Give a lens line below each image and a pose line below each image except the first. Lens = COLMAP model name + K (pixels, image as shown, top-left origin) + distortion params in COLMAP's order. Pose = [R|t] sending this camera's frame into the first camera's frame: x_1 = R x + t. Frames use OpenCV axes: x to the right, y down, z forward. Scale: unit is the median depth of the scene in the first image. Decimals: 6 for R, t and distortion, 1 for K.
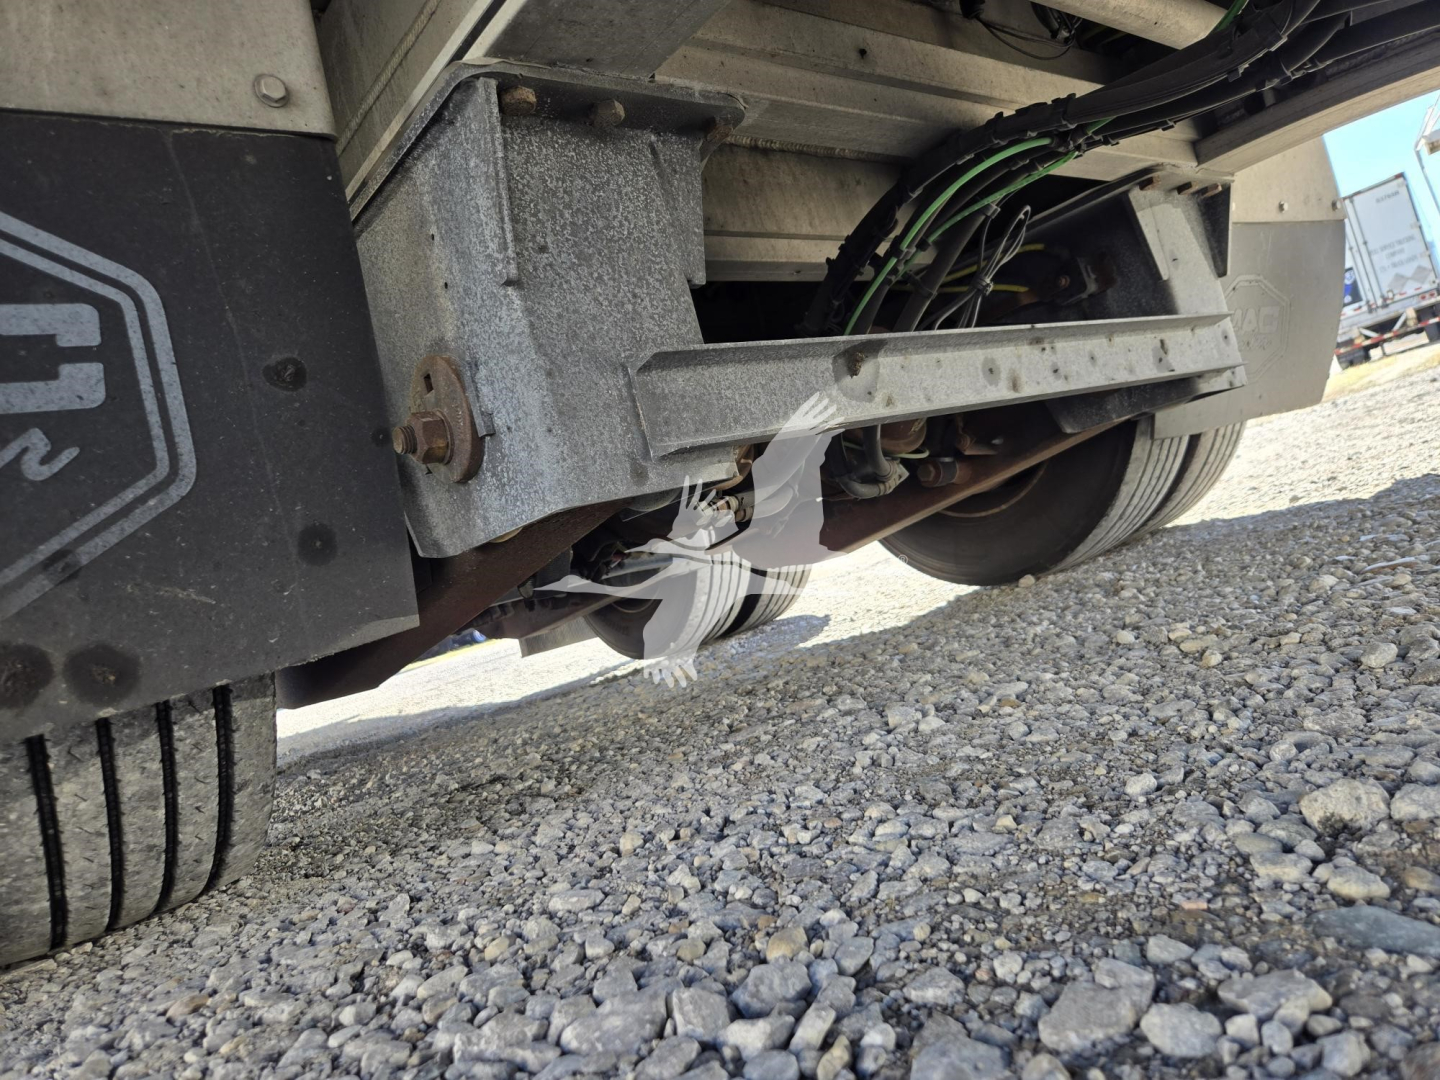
lens RADIAL K [[962.8, 0, 707.8], [0, 962.8, 544.5], [0, 0, 1]] dist [0.081340, -0.061201]
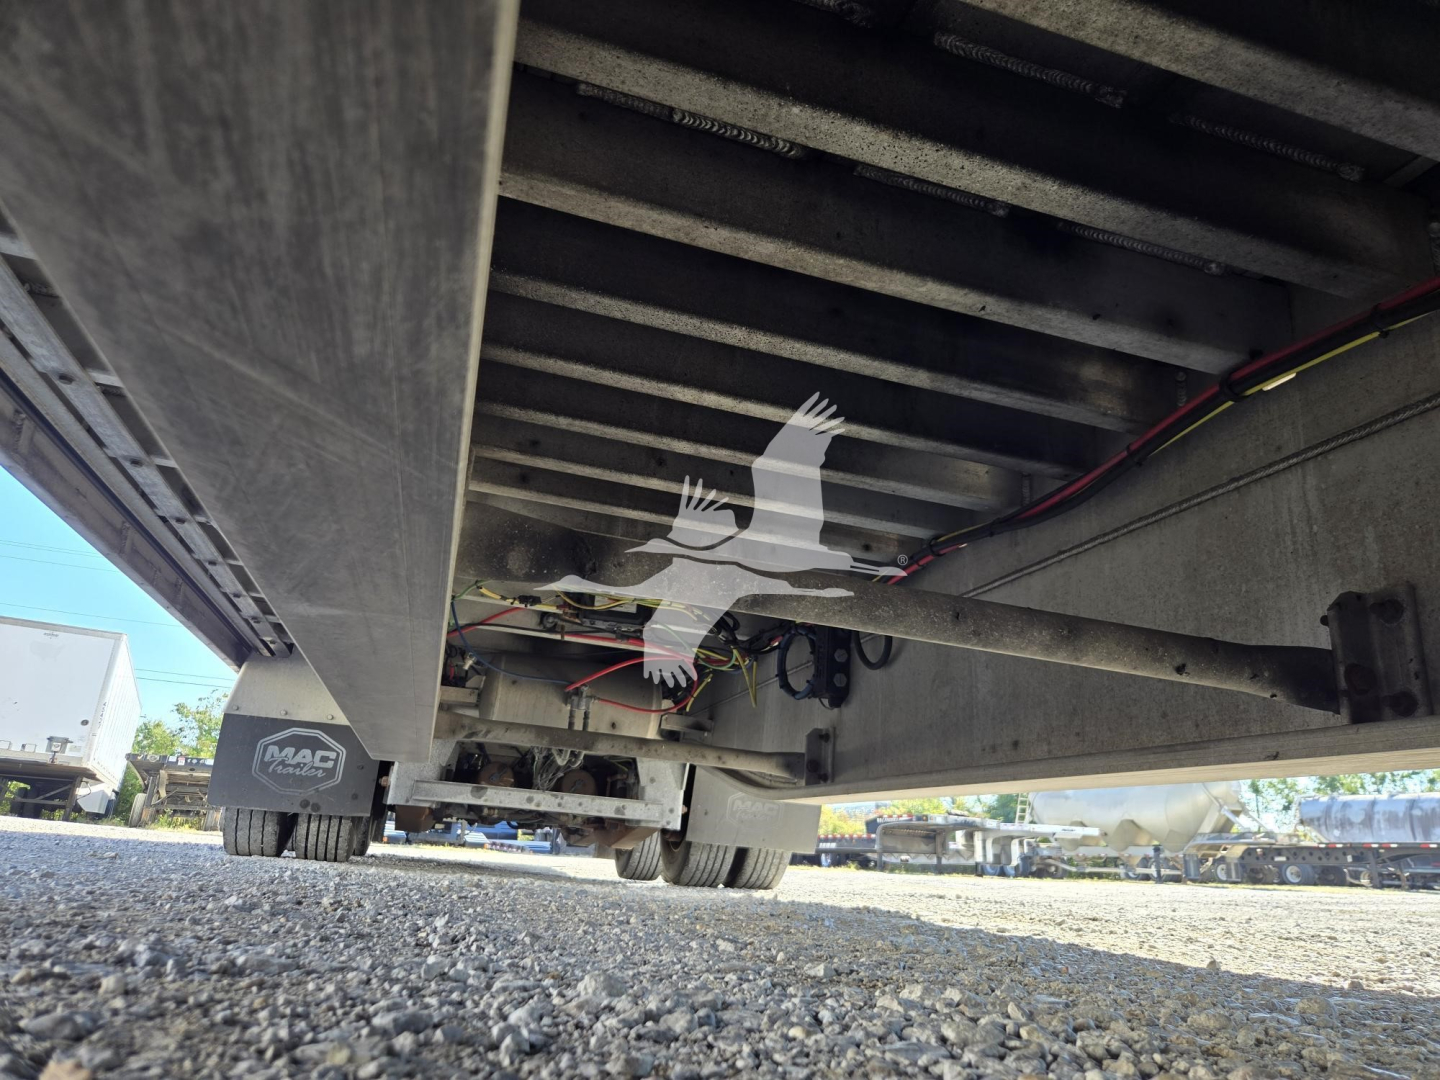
lens RADIAL K [[962.8, 0, 707.8], [0, 962.8, 544.5], [0, 0, 1]] dist [0.081340, -0.061201]
pose [[0.864984, 0.198526, -0.460858, 3.406346], [-0.300933, 0.940157, -0.159825, -0.999582], [0.401550, 0.276933, 0.872964, -3.274610]]
